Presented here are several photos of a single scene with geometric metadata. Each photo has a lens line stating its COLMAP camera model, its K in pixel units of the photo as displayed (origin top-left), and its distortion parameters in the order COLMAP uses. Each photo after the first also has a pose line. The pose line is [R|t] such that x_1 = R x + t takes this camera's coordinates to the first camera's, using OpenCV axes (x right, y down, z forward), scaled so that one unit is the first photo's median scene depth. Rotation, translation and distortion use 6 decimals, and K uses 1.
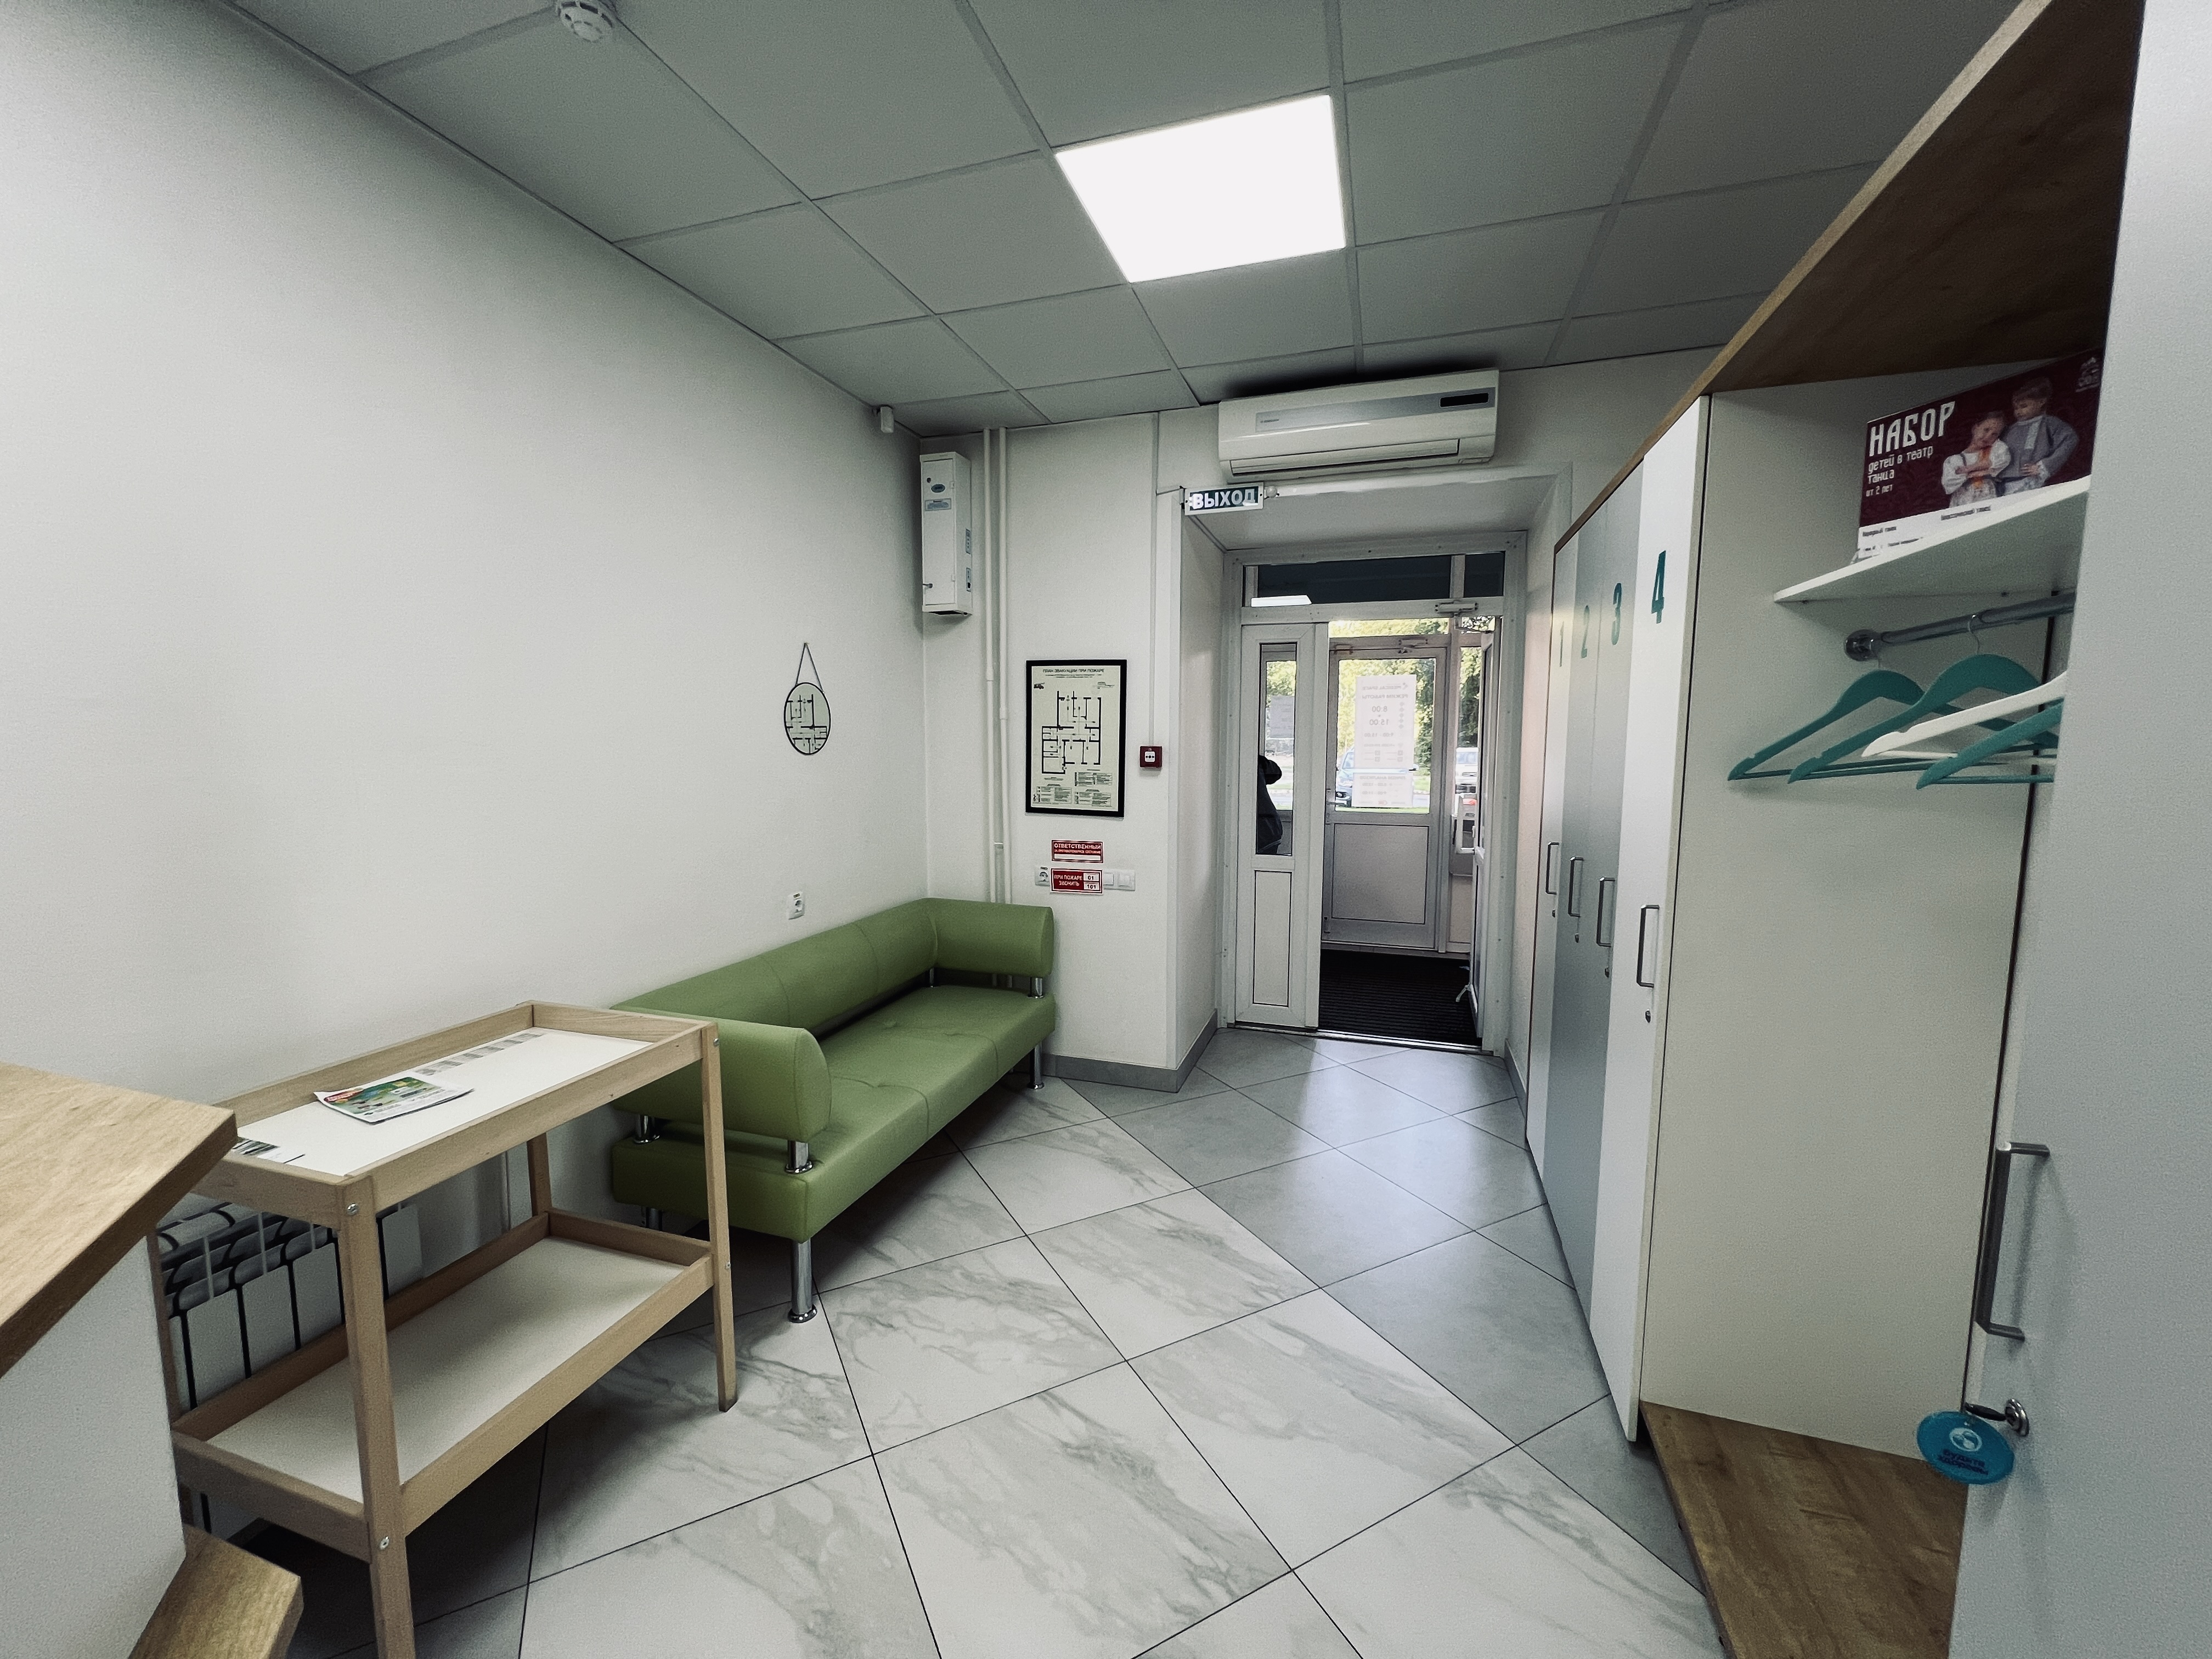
lens RADIAL K [[883.1, 0, 1105.3], [0, 883.1, 828.9], [0, 0, 1]] dist [-0.003083, 0.000694]
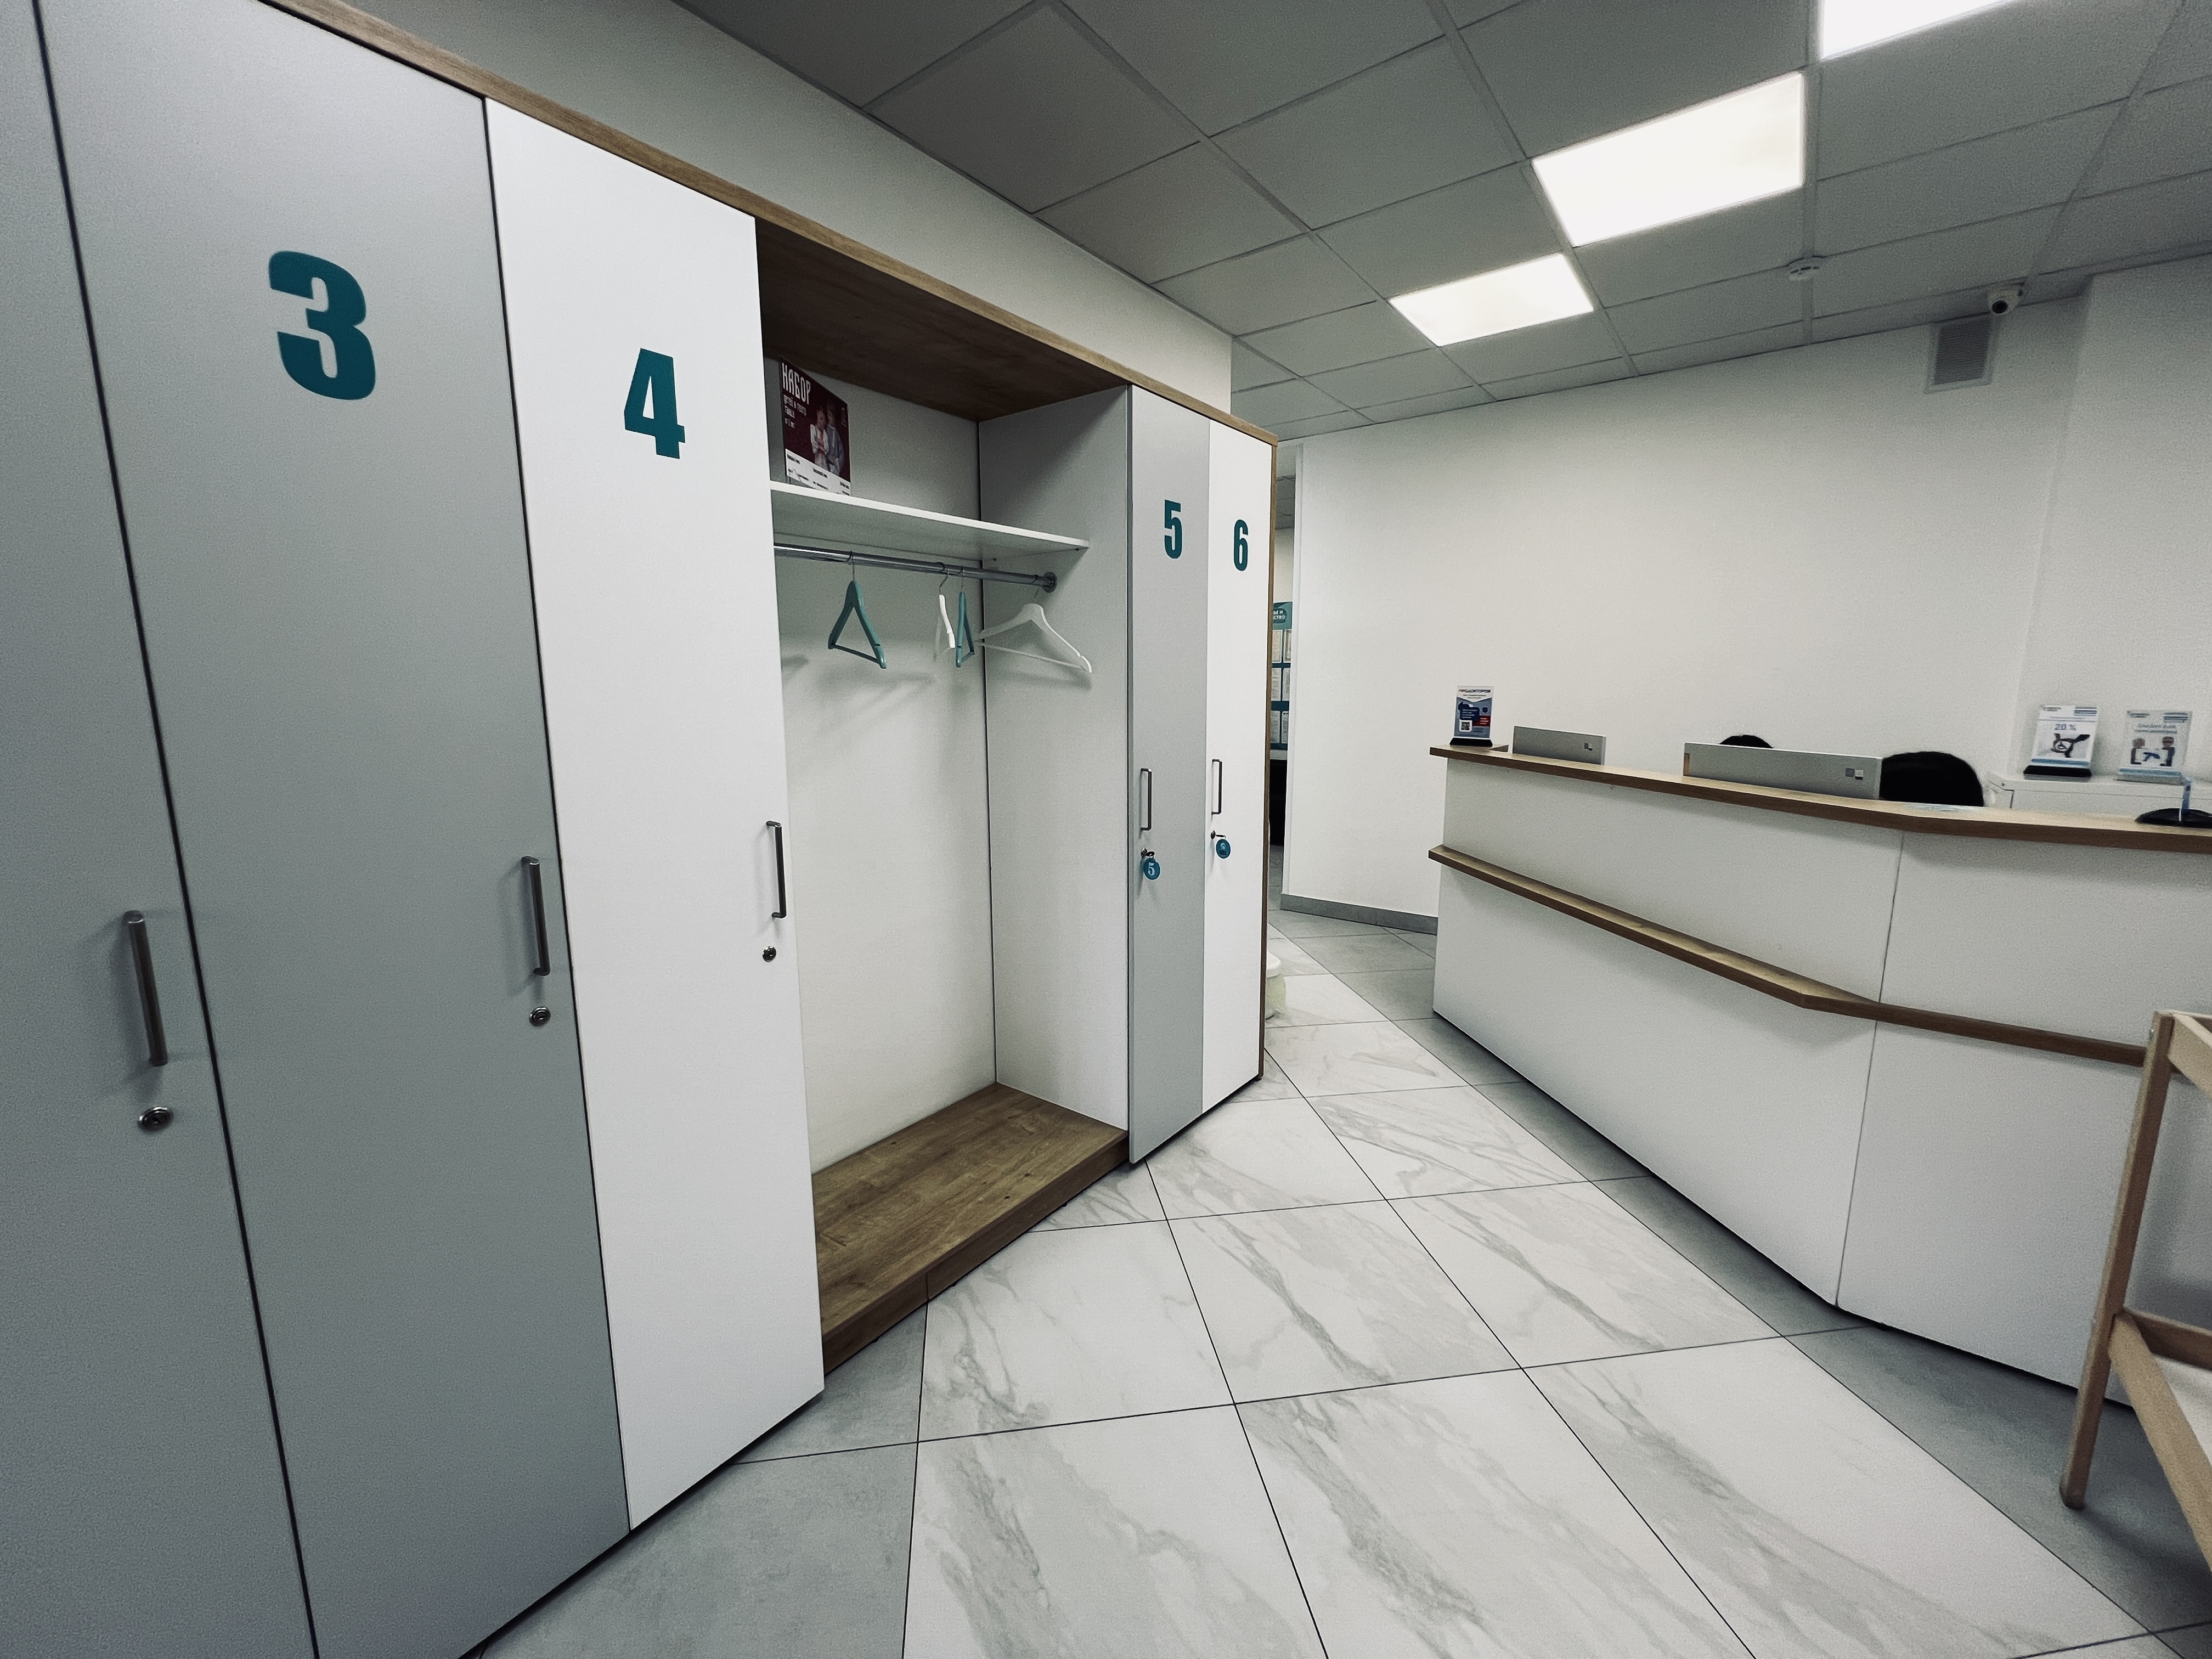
lens RADIAL K [[883.1, 0, 1104.1], [0, 883.1, 822.7], [0, 0, 1]] dist [-0.003083, 0.000694]
pose [[-0.940857, -0.050073, 0.335084, 0.032613], [0.039167, 0.966313, 0.254374, -0.119312], [-0.336533, 0.252453, -0.907201, 1.706876]]
